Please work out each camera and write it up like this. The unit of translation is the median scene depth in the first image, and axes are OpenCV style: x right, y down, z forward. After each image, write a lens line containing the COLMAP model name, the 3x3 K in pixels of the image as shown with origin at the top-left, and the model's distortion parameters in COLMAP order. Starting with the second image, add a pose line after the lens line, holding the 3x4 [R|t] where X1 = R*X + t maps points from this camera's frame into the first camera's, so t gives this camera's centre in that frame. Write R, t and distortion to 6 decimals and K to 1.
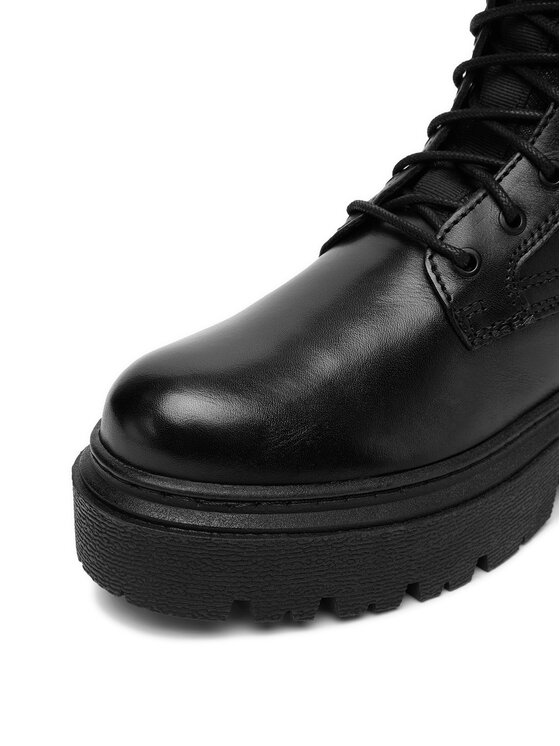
lens RADIAL K [[1021.9, 0, 278.4], [0, 1021.9, 371.7], [0, 0, 1]] dist [-0.022667, 0.000000]
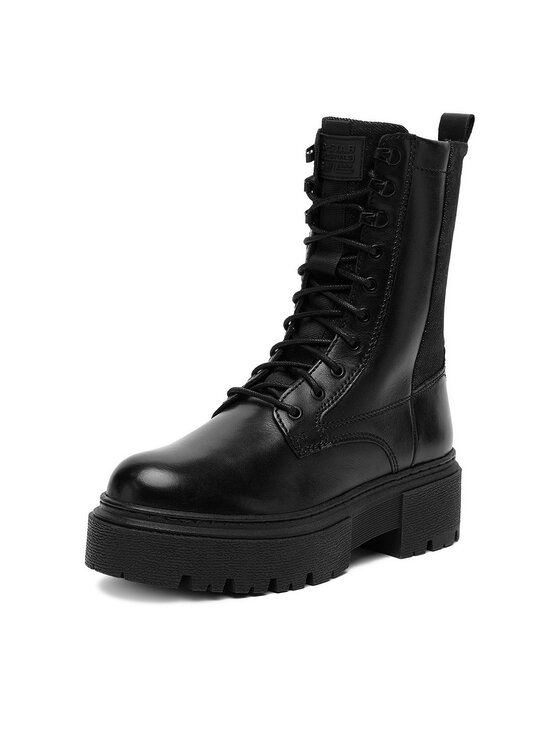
lens RADIAL K [[1353.0, 0, 280.5], [0, 1353.0, 373.0], [0, 0, 1]] dist [-0.077989, 0.000000]
pose [[0.985010, 0.013206, 0.171992, -0.264427], [0.035241, 0.960629, -0.275589, 0.492477], [-0.168860, 0.277520, 0.945764, -1.339919]]
